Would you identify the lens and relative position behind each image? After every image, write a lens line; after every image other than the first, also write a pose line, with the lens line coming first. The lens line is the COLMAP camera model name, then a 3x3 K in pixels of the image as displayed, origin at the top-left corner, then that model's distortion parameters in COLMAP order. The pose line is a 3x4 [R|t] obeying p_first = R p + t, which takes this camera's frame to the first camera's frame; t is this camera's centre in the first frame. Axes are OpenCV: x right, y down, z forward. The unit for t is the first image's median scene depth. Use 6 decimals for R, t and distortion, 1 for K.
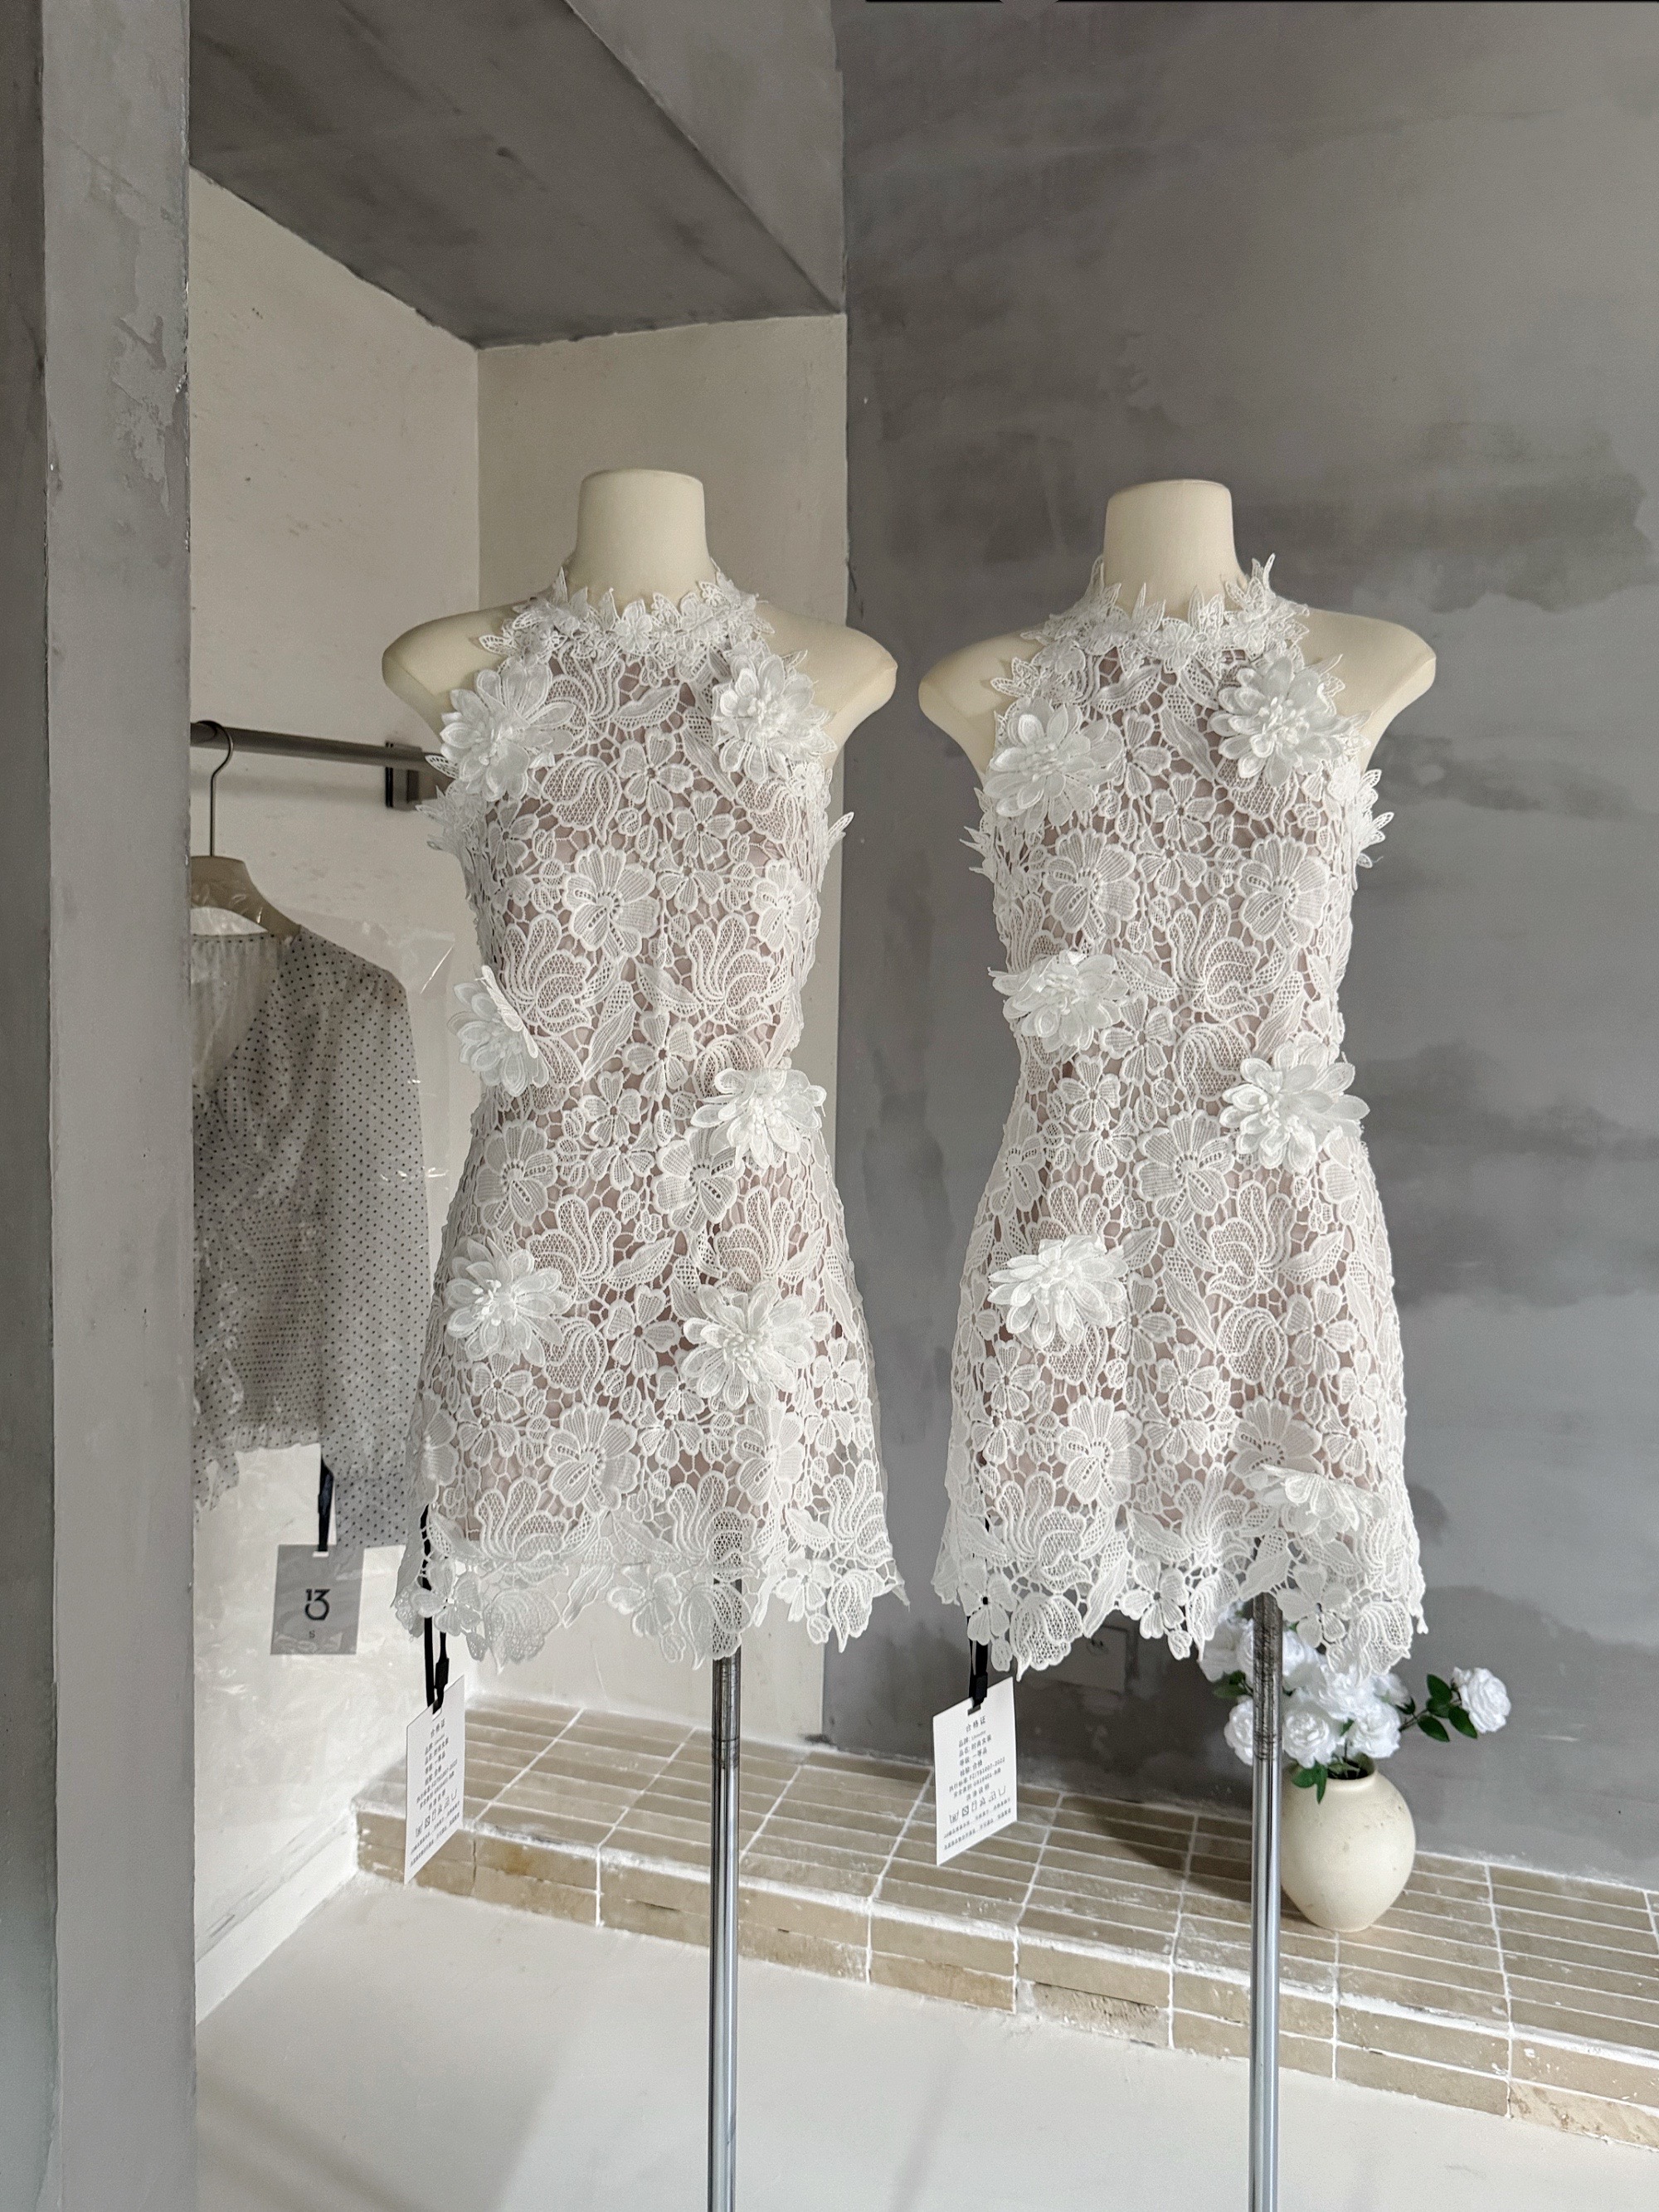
lens RADIAL K [[1629.3, 0, 775.9], [0, 1629.3, 1080.9], [0, 0, 1]] dist [0.001659, 0.002509]
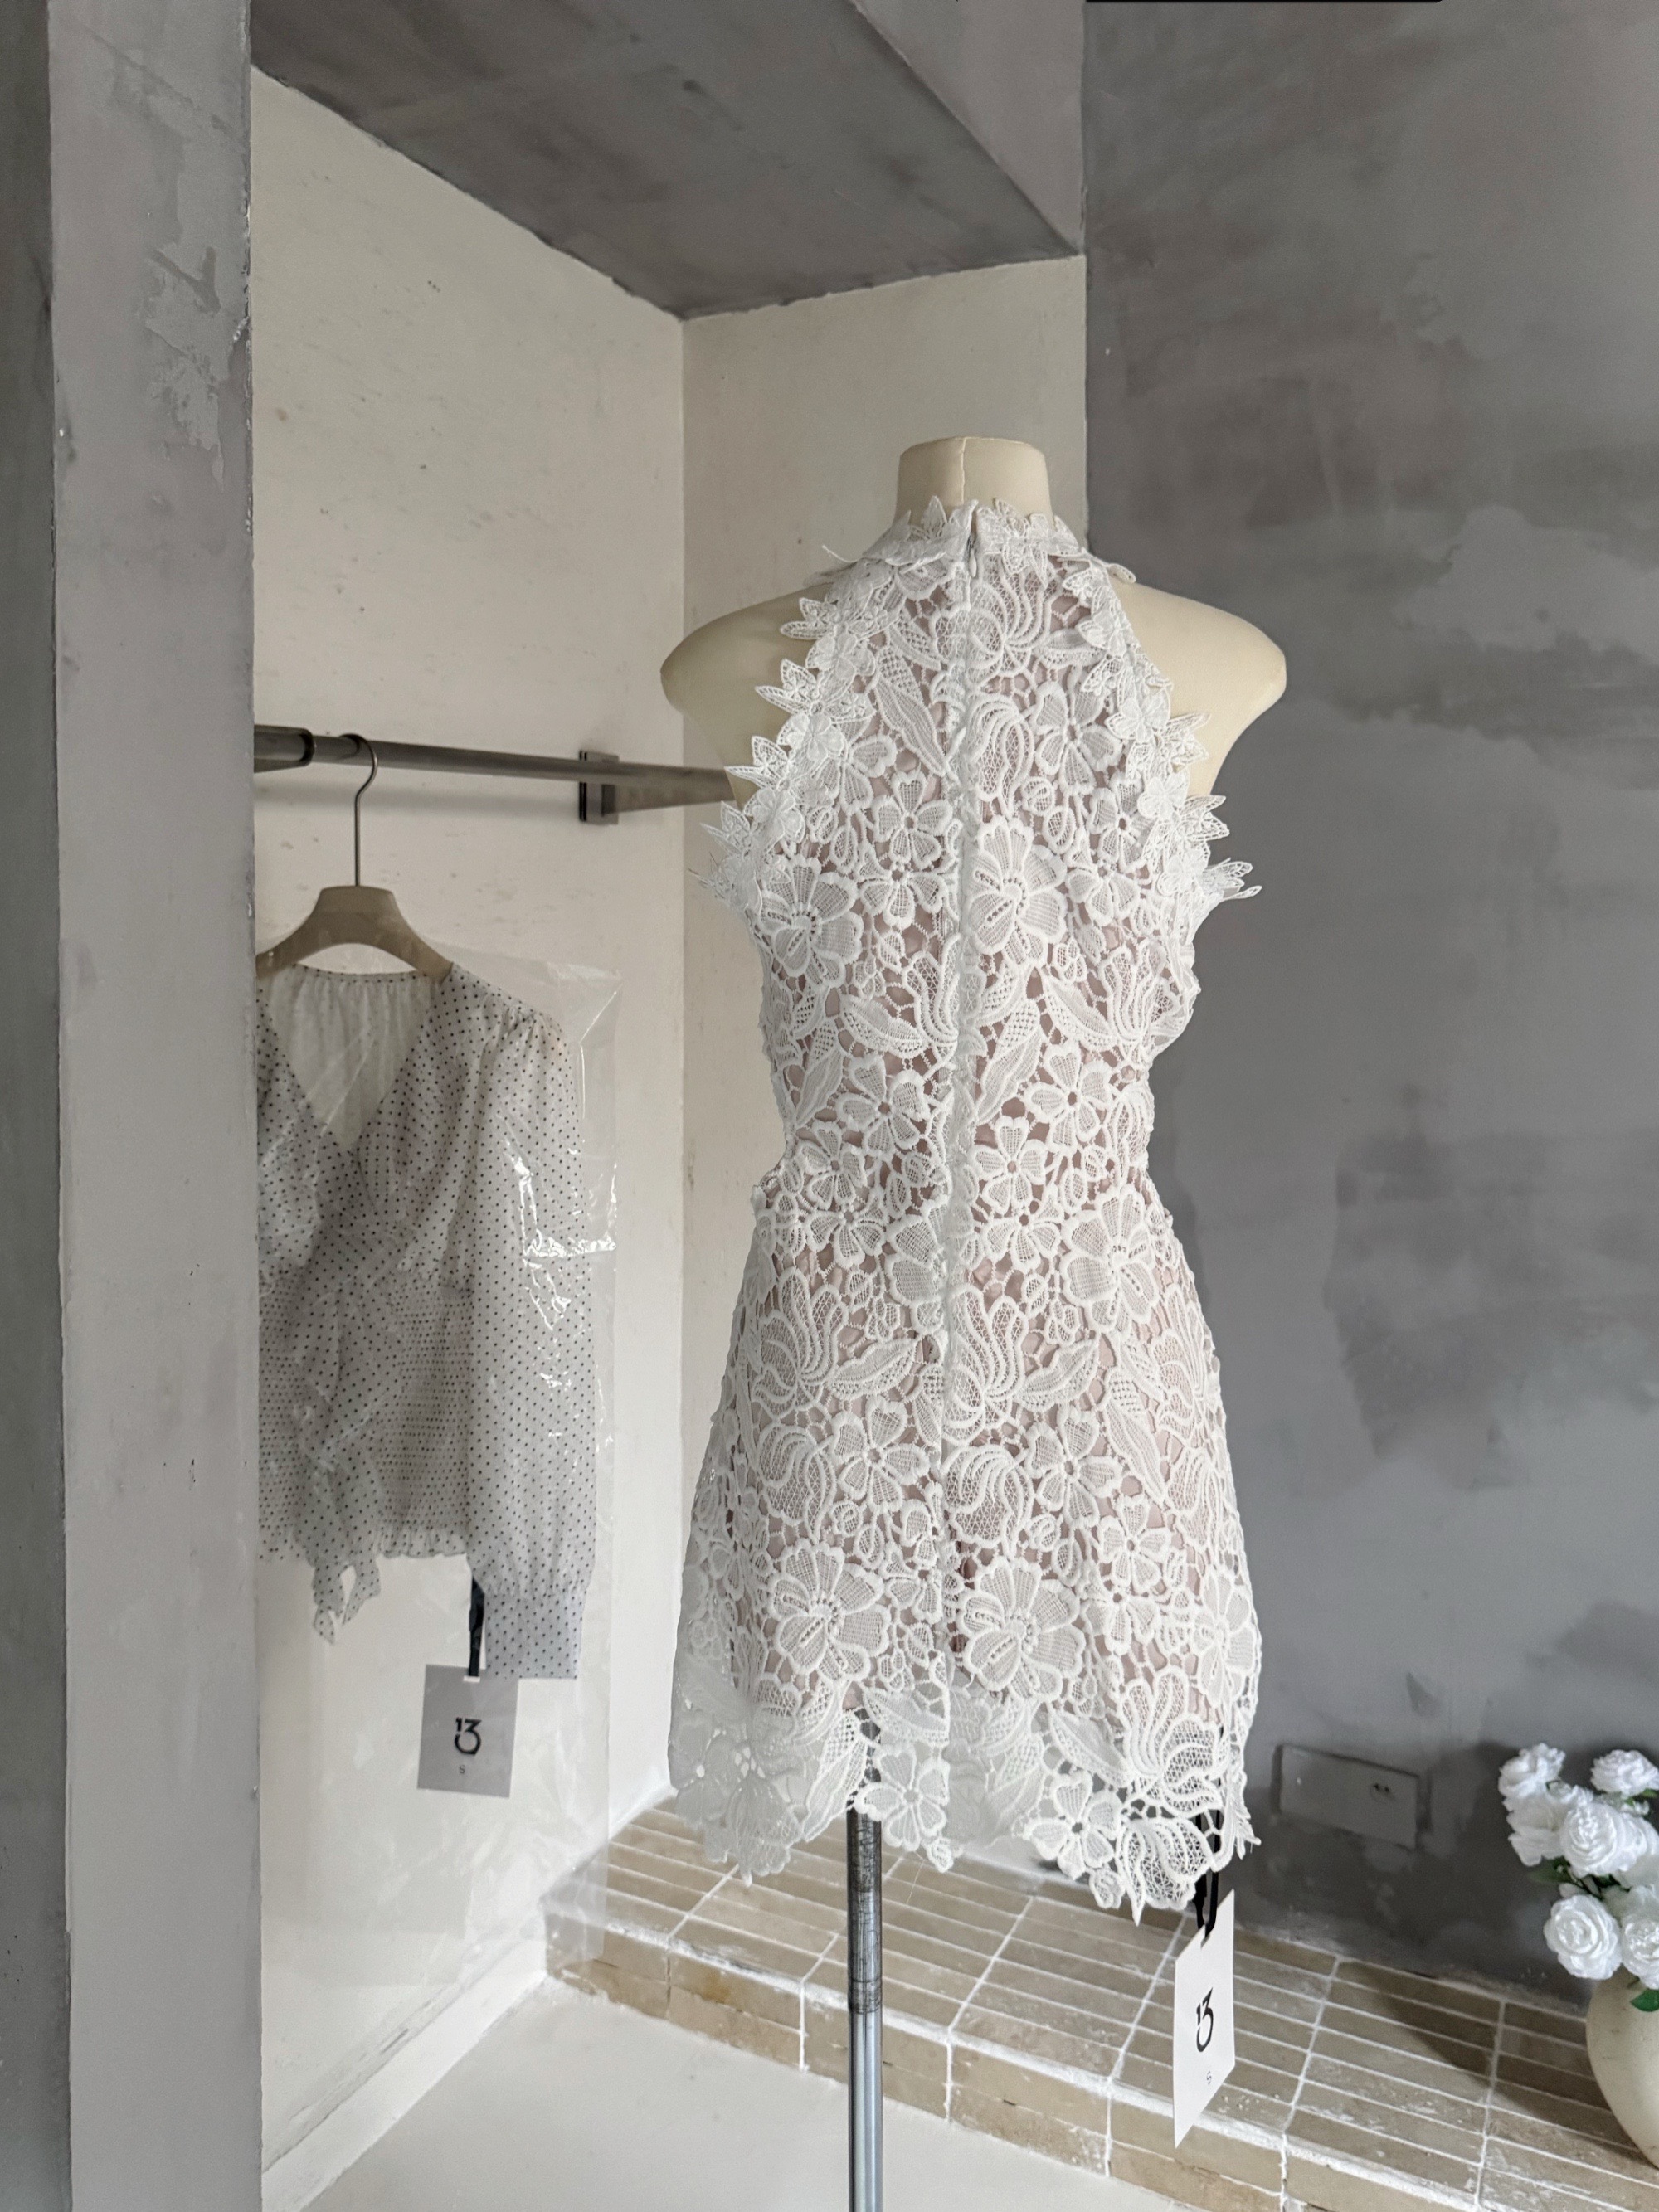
lens RADIAL K [[1628.0, 0, 833.4], [0, 1628.0, 1048.2], [0, 0, 1]] dist [0.004213, -0.005481]
pose [[0.992633, 0.002236, -0.121138, 0.016152], [-0.004010, 0.999888, -0.014399, -0.030021], [0.121092, 0.014779, 0.992531, 0.122026]]
